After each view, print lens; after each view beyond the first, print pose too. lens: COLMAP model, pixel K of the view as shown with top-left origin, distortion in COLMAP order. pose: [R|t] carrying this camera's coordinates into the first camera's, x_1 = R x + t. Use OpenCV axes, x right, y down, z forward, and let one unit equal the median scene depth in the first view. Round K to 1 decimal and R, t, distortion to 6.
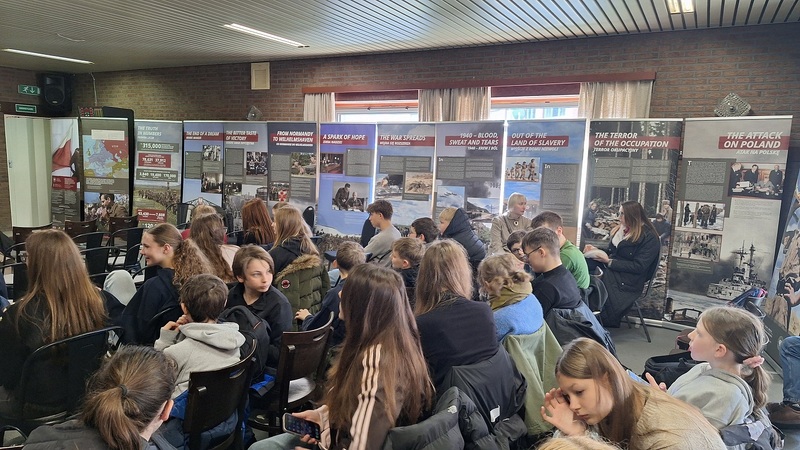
lens RADIAL K [[544.2, 0, 401.7], [0, 544.2, 229.3], [0, 0, 1]] dist [0.100510, -0.134860]
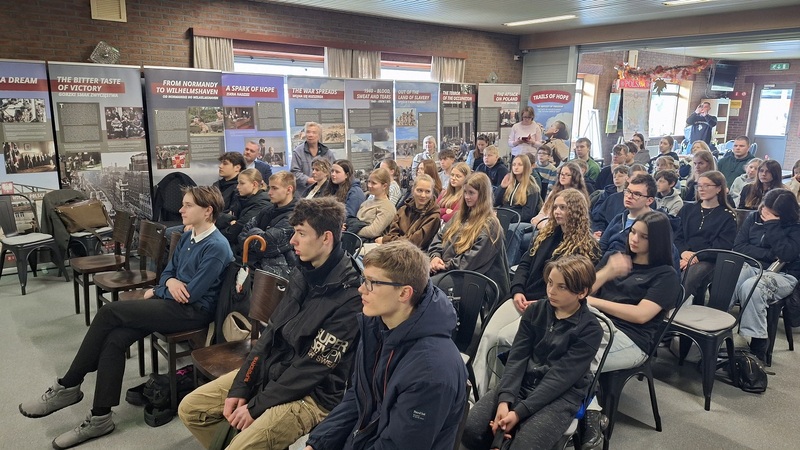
lens RADIAL K [[544.2, 0, 401.7], [0, 544.2, 229.3], [0, 0, 1]] dist [0.100510, -0.134860]
pose [[0.401795, -0.219330, 0.889076, -0.946620], [0.129090, 0.974764, 0.182130, -0.078124], [-0.906585, 0.041592, 0.419969, 0.405249]]
